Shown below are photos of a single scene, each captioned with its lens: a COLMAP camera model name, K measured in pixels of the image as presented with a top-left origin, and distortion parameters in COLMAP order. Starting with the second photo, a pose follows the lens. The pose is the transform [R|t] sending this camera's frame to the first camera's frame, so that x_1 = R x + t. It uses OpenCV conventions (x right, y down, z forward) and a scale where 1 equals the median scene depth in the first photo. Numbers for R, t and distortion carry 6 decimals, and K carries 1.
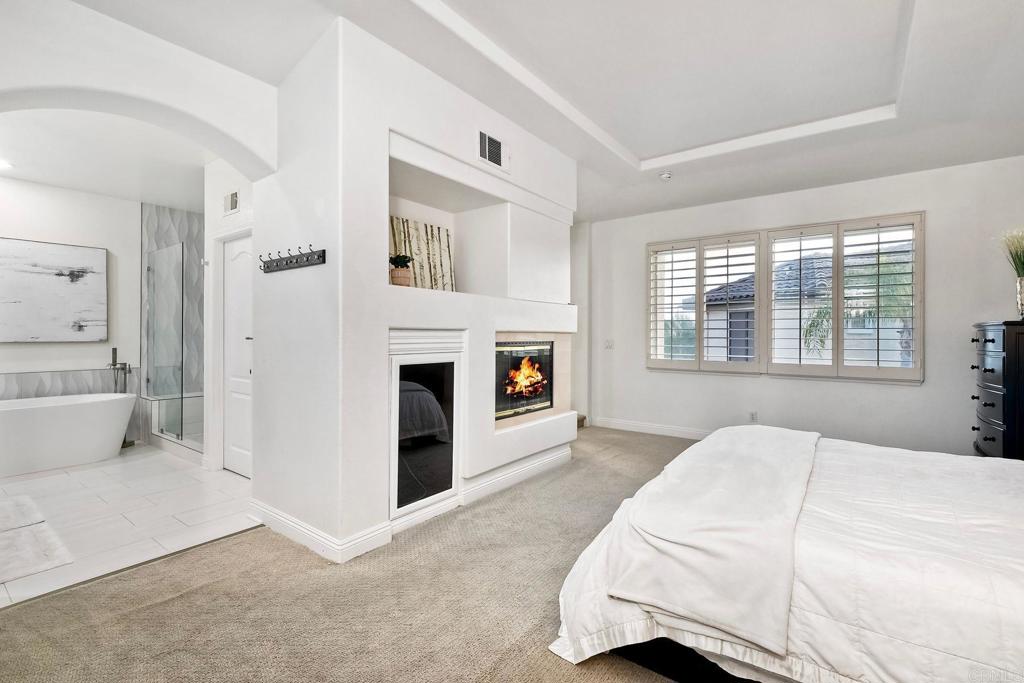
lens RADIAL K [[457.8, 0, 509.7], [0, 457.8, 337.8], [0, 0, 1]] dist [0.001659, 0.001517]
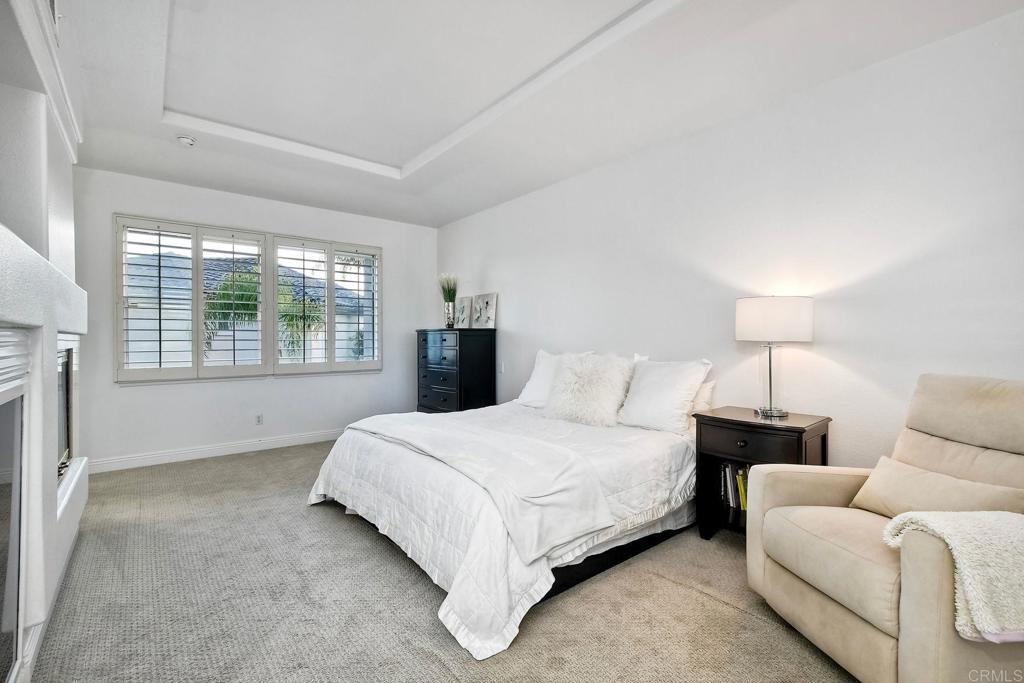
lens RADIAL K [[457.8, 0, 515.7], [0, 457.8, 335.5], [0, 0, 1]] dist [0.001659, 0.001517]
pose [[0.259141, 0.000018, 0.965840, -0.177293], [0.007355, 0.999971, -0.001992, -0.002459], [-0.965812, 0.007620, 0.259133, 0.139213]]
